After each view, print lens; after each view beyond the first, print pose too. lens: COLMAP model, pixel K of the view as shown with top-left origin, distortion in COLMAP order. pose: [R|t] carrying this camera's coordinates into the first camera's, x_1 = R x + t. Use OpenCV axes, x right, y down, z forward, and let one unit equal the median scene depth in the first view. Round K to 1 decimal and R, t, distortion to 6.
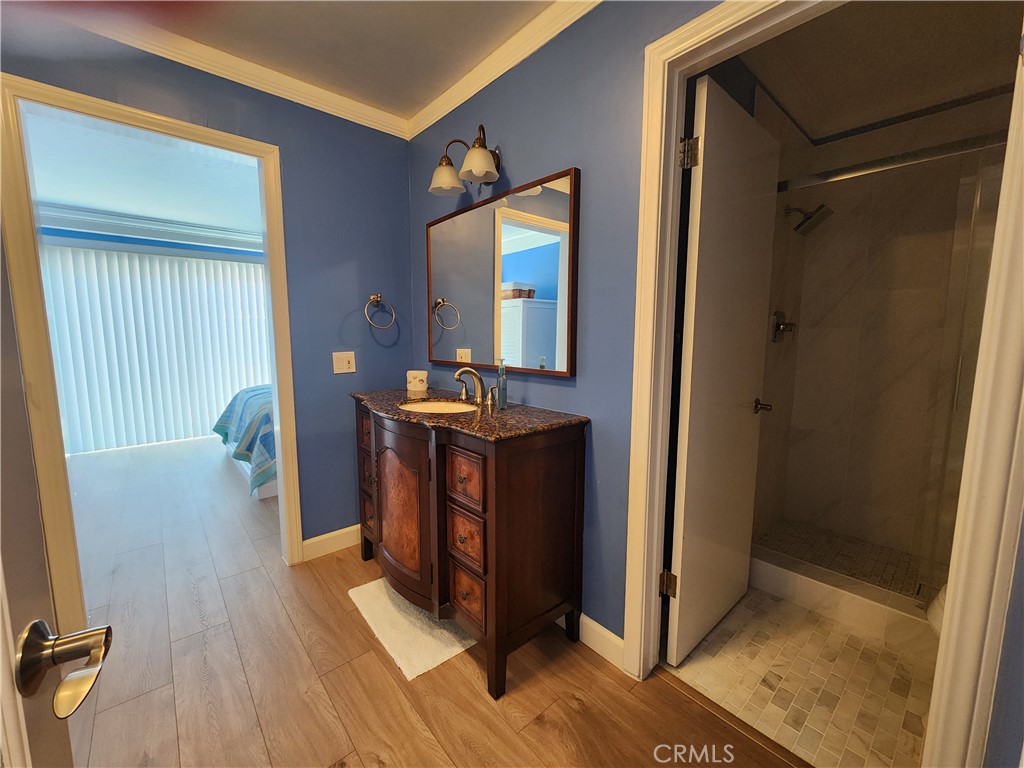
lens RADIAL K [[418.2, 0, 515.2], [0, 418.2, 382.3], [0, 0, 1]] dist [0.001708, -0.000053]
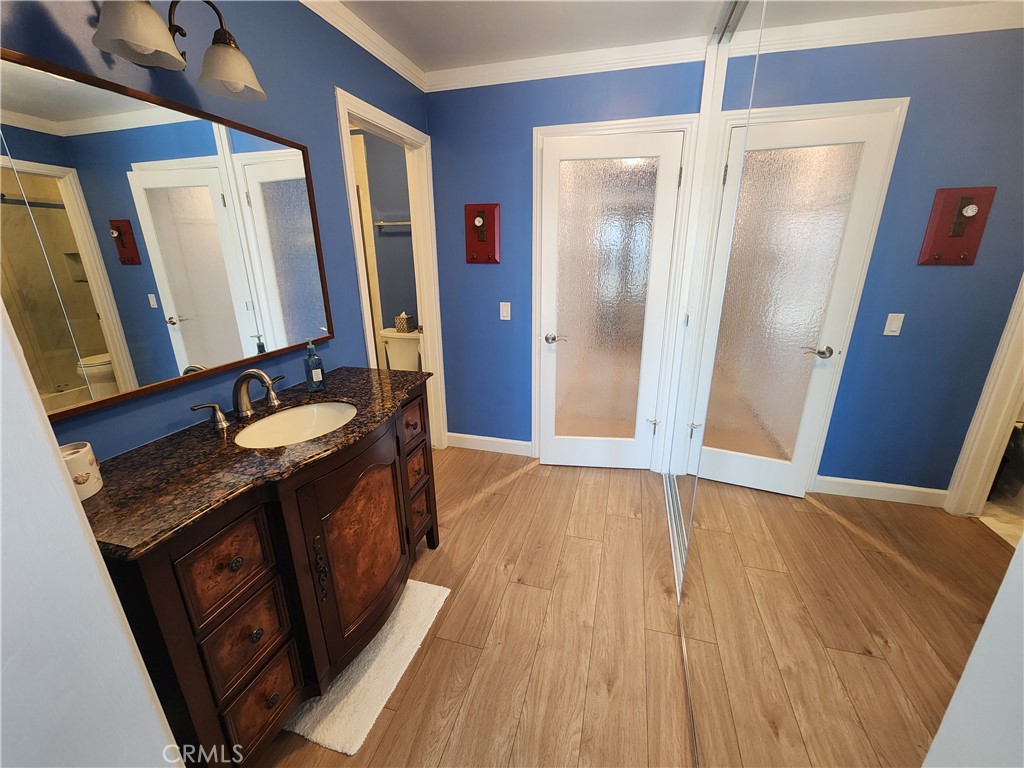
lens RADIAL K [[418.2, 0, 515.2], [0, 418.2, 382.3], [0, 0, 1]] dist [0.001708, -0.000053]
pose [[-0.551112, -0.253915, 0.794860, -1.117203], [0.098817, 0.926014, 0.364326, -0.278275], [-0.828560, 0.279330, -0.485246, 1.189611]]
